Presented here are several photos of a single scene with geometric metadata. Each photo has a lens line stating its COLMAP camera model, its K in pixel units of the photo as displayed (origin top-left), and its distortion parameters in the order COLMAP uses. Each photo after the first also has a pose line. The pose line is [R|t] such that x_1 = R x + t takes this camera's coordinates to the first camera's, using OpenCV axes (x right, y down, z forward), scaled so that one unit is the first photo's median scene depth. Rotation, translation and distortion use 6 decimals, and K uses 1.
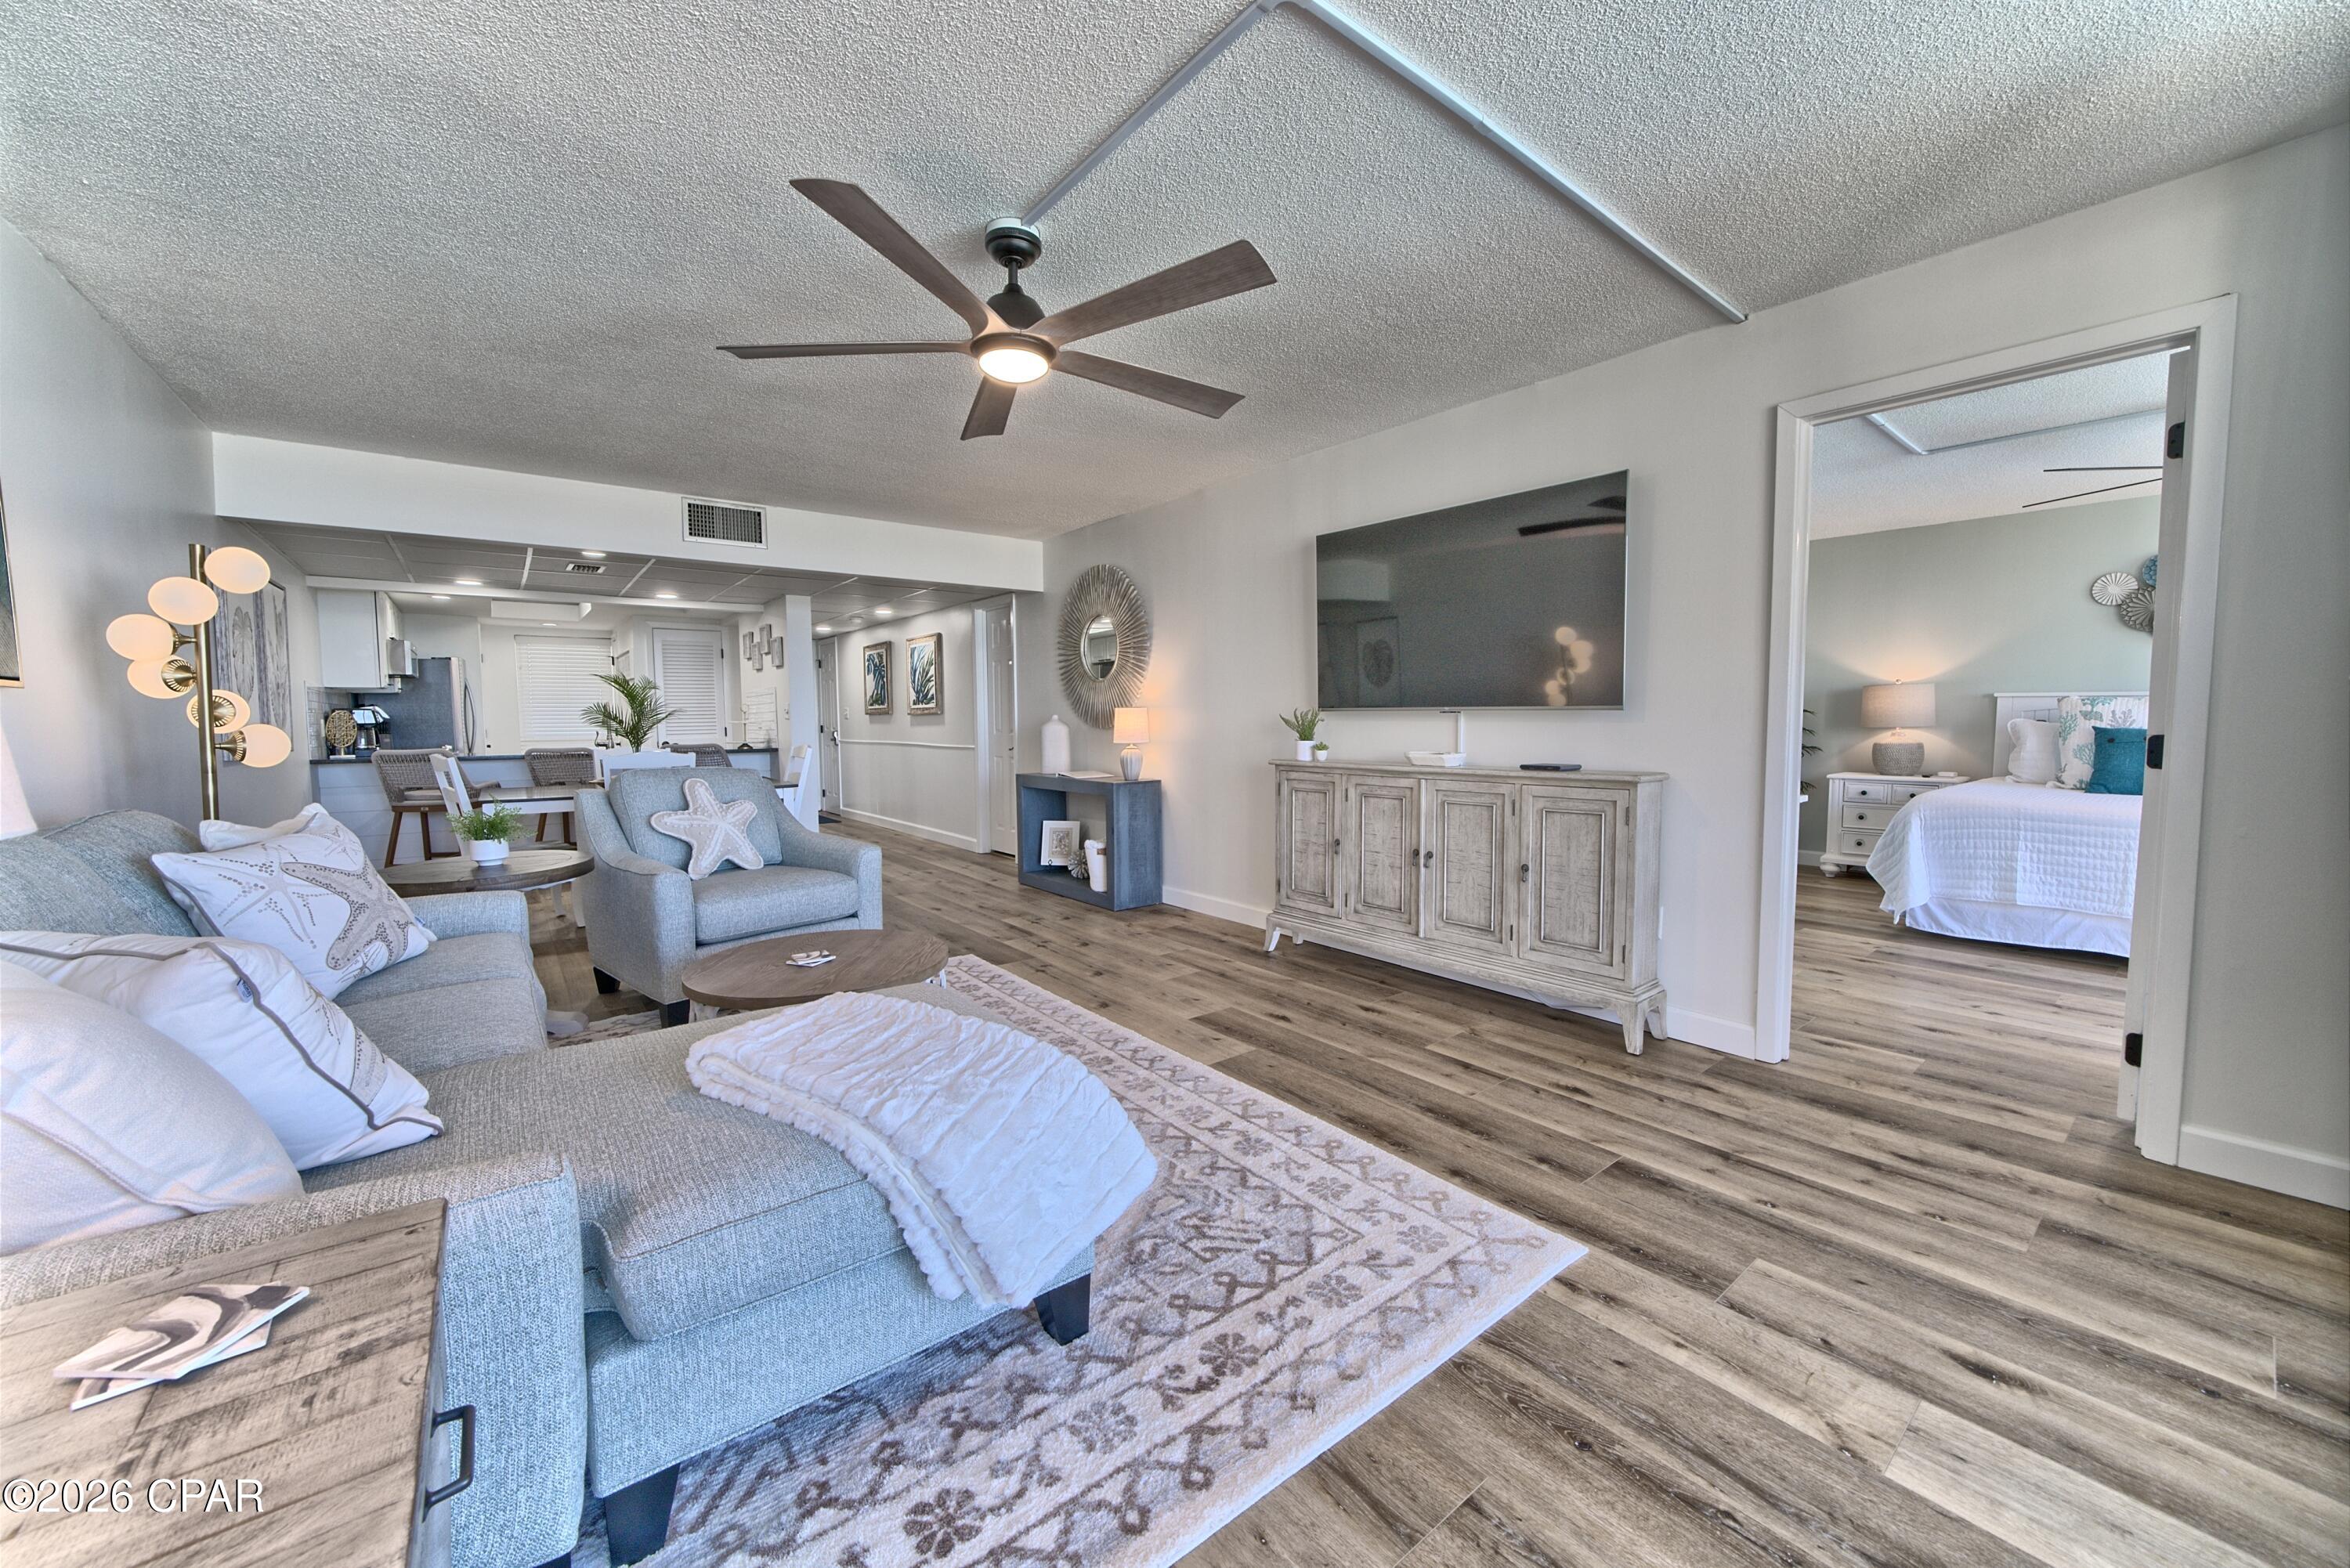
lens RADIAL K [[877.1, 0, 1176.9], [0, 877.1, 775.2], [0, 0, 1]] dist [-0.018272, 0.004419]
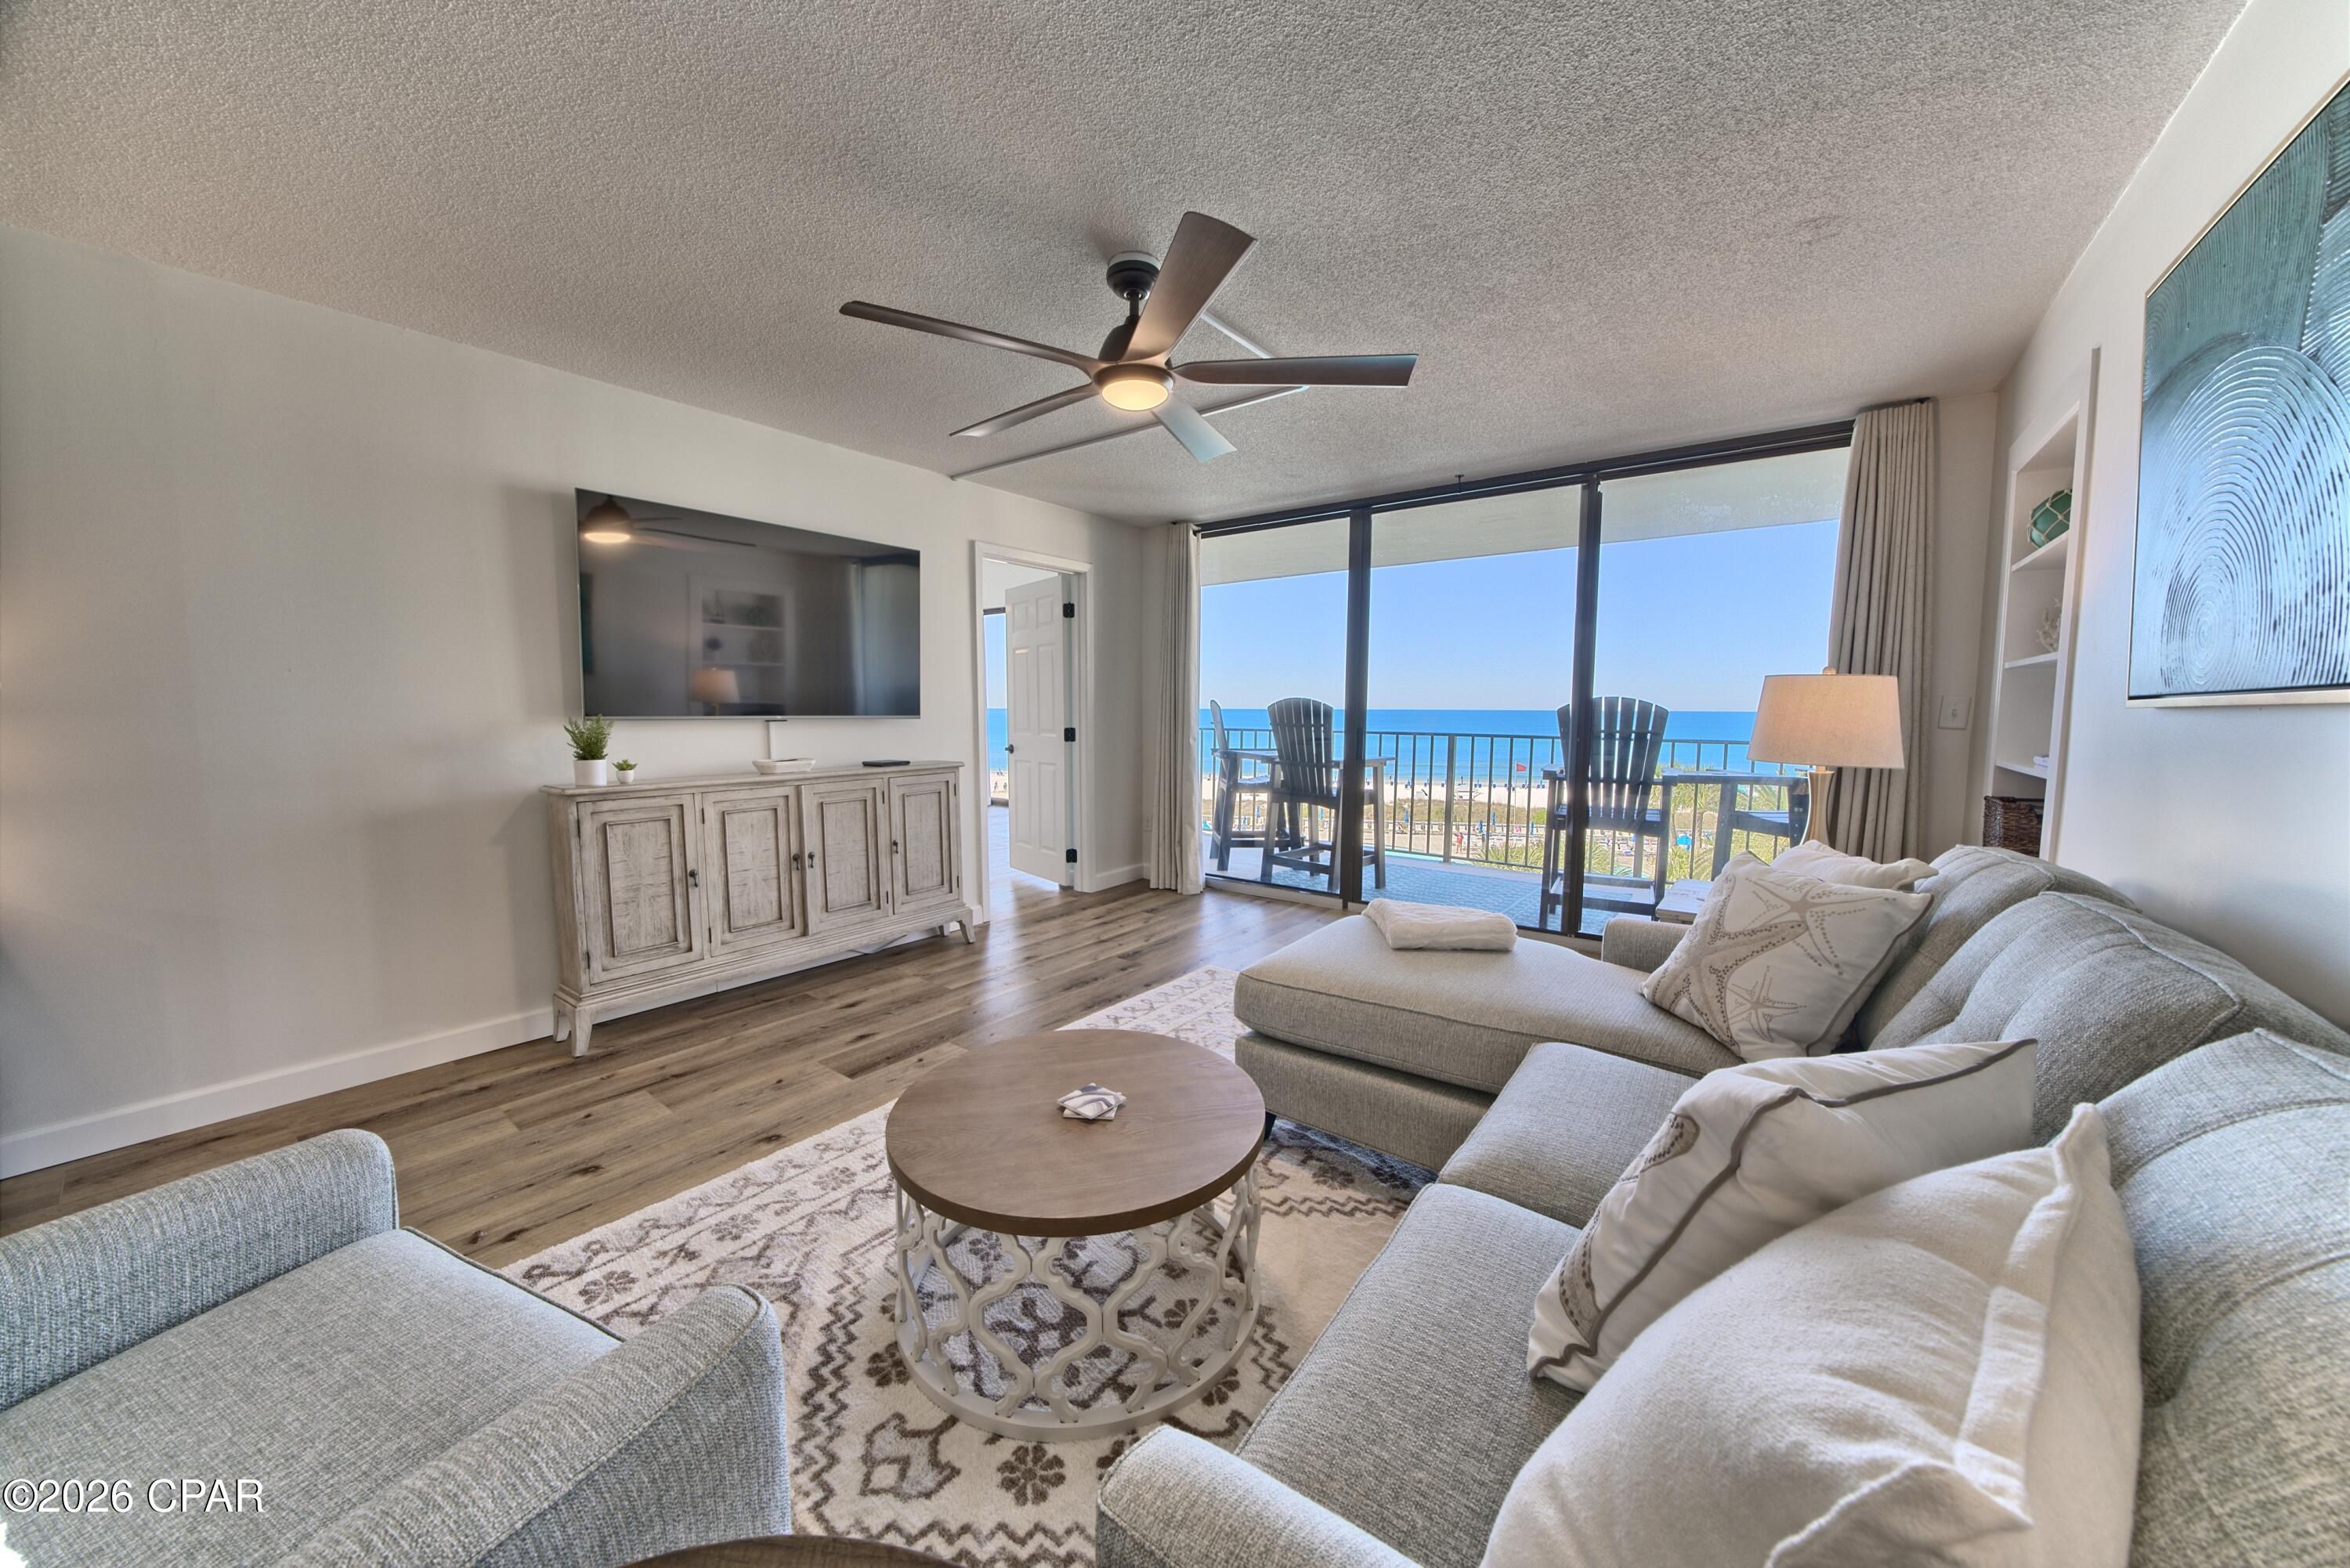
lens RADIAL K [[804.5, 0, 1178.3], [0, 804.5, 778.0], [0, 0, 1]] dist [-0.015644, 0.000059]
pose [[-0.250437, -0.077750, 0.965006, -0.797862], [0.062473, 0.993395, 0.096251, -0.072500], [-0.966115, 0.084392, -0.243925, 0.845369]]
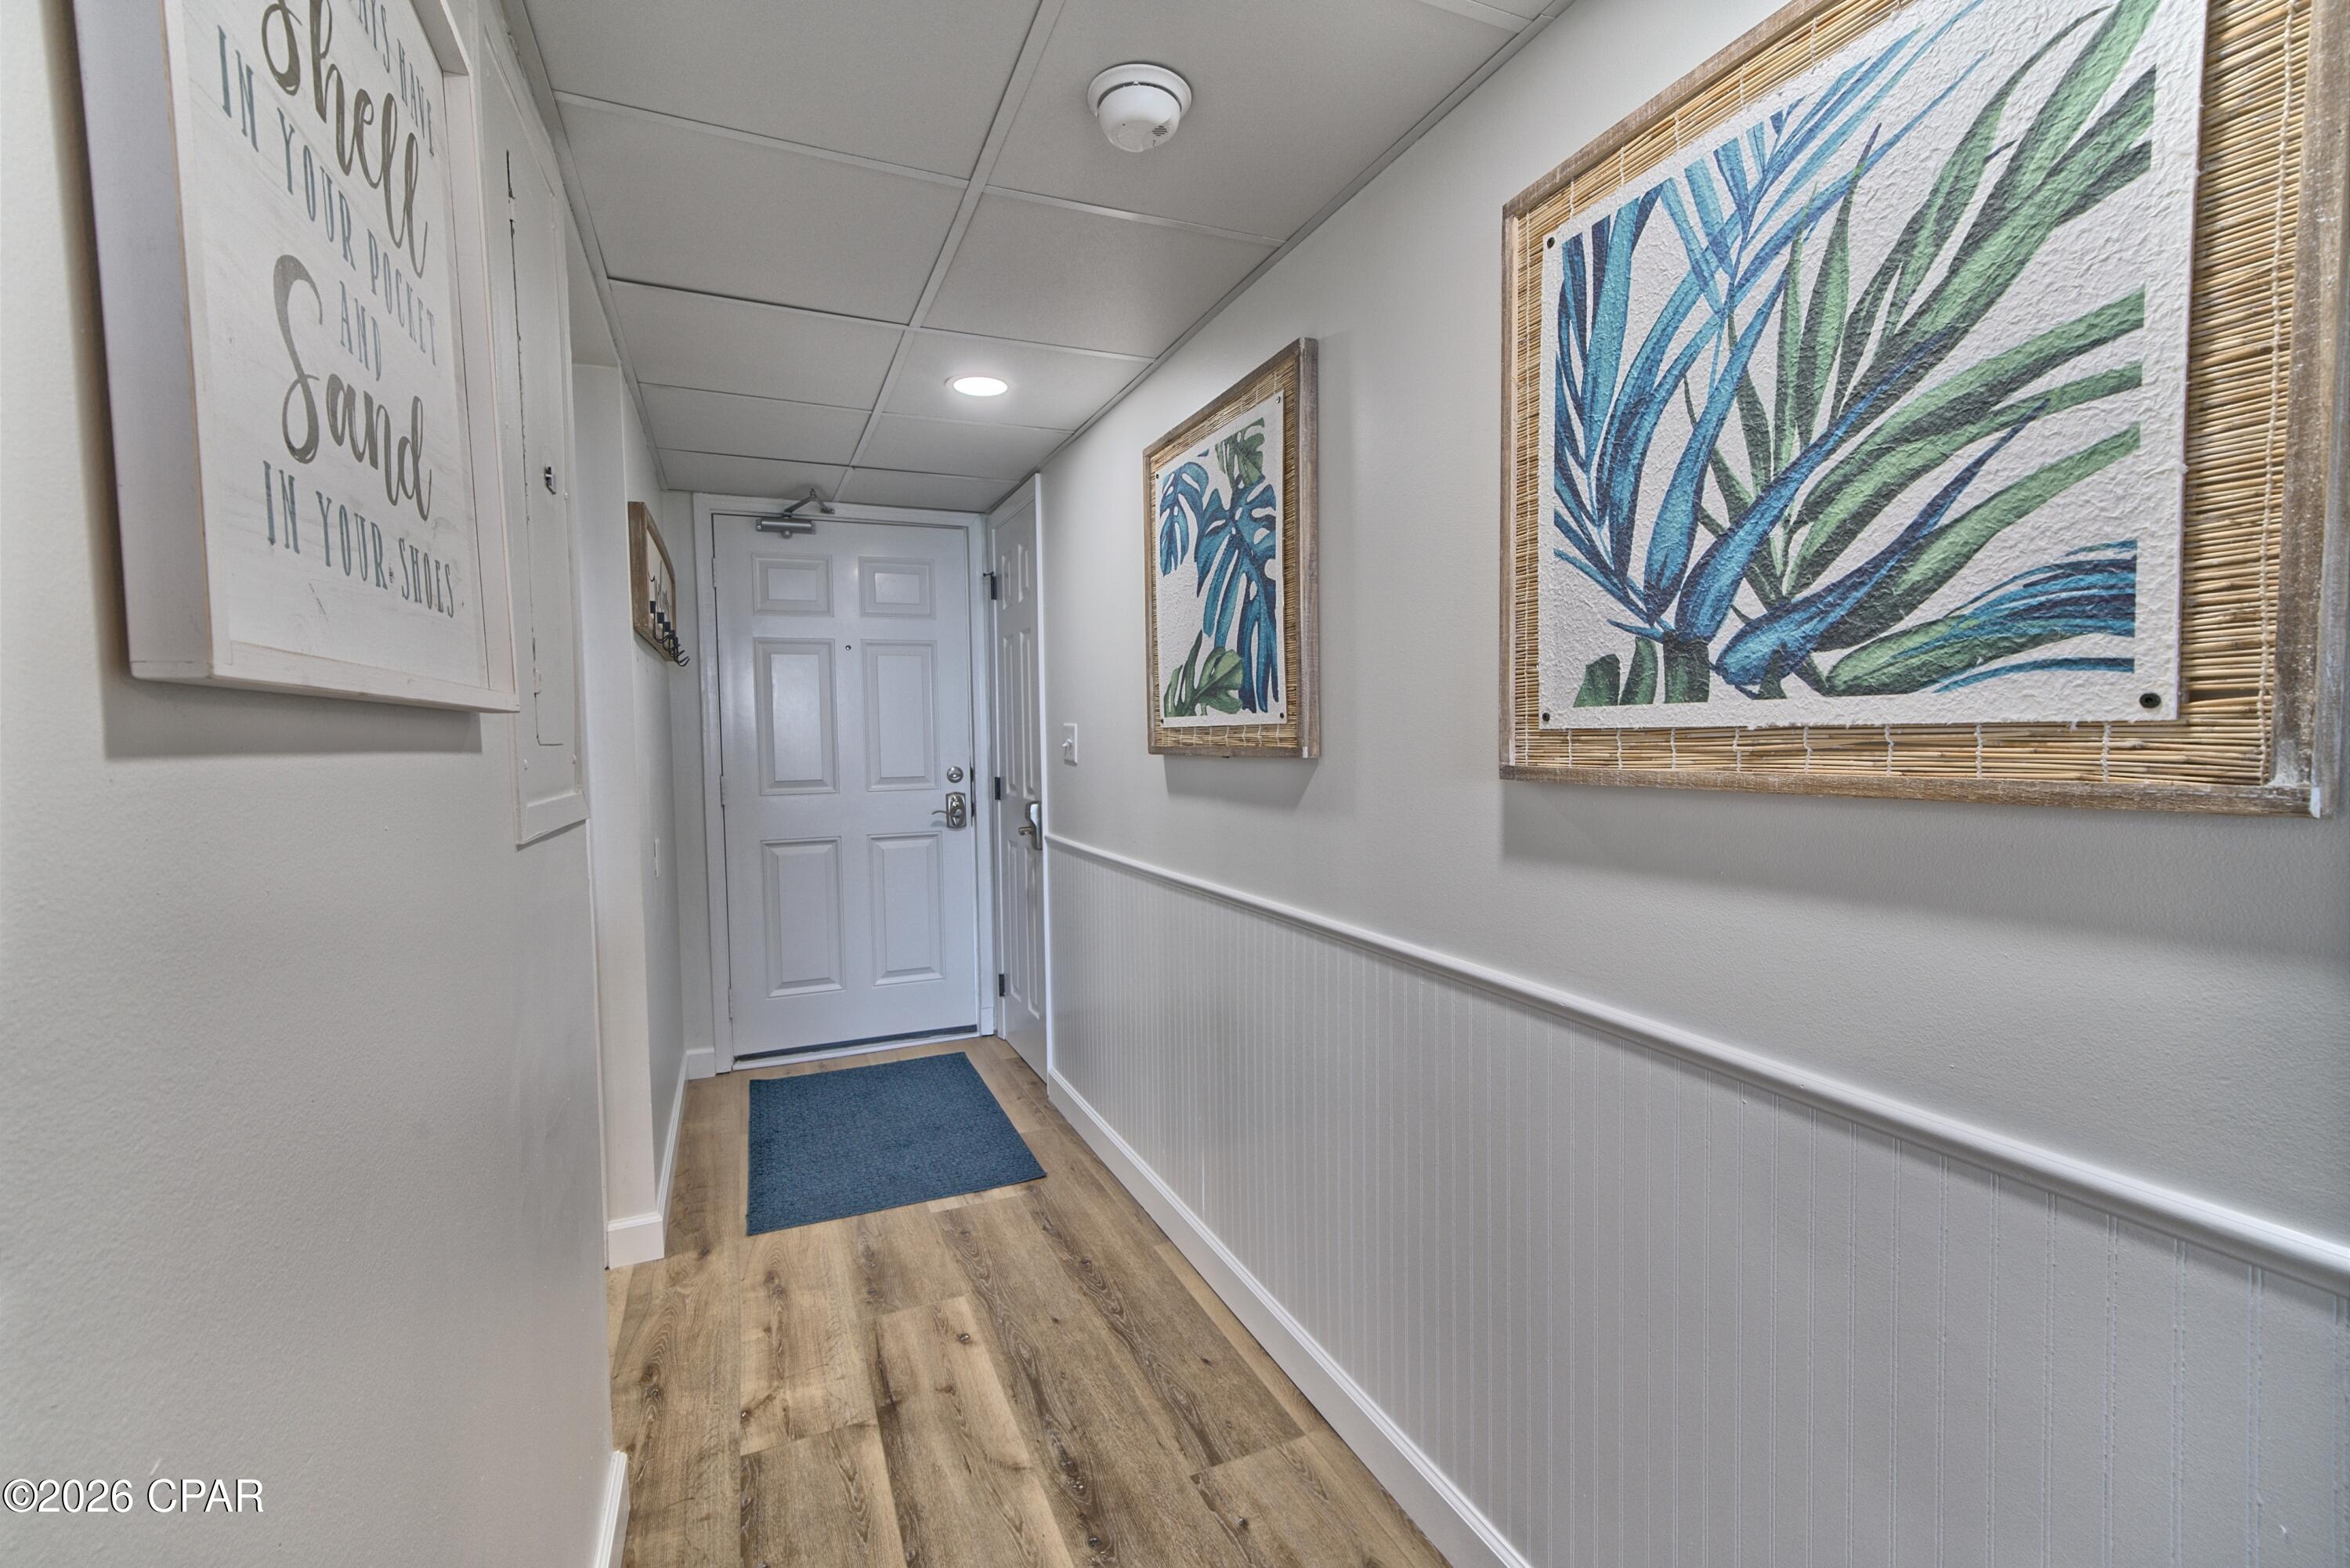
lens RADIAL K [[1003.6, 0, 1172.0], [0, 1003.6, 768.3], [0, 0, 1]] dist [0.018366, 0.000018]
pose [[0.966390, 0.000184, -0.257080, -0.791510], [-0.005387, 0.999795, -0.019535, -0.167307], [0.257024, 0.020264, 0.966193, 2.090743]]
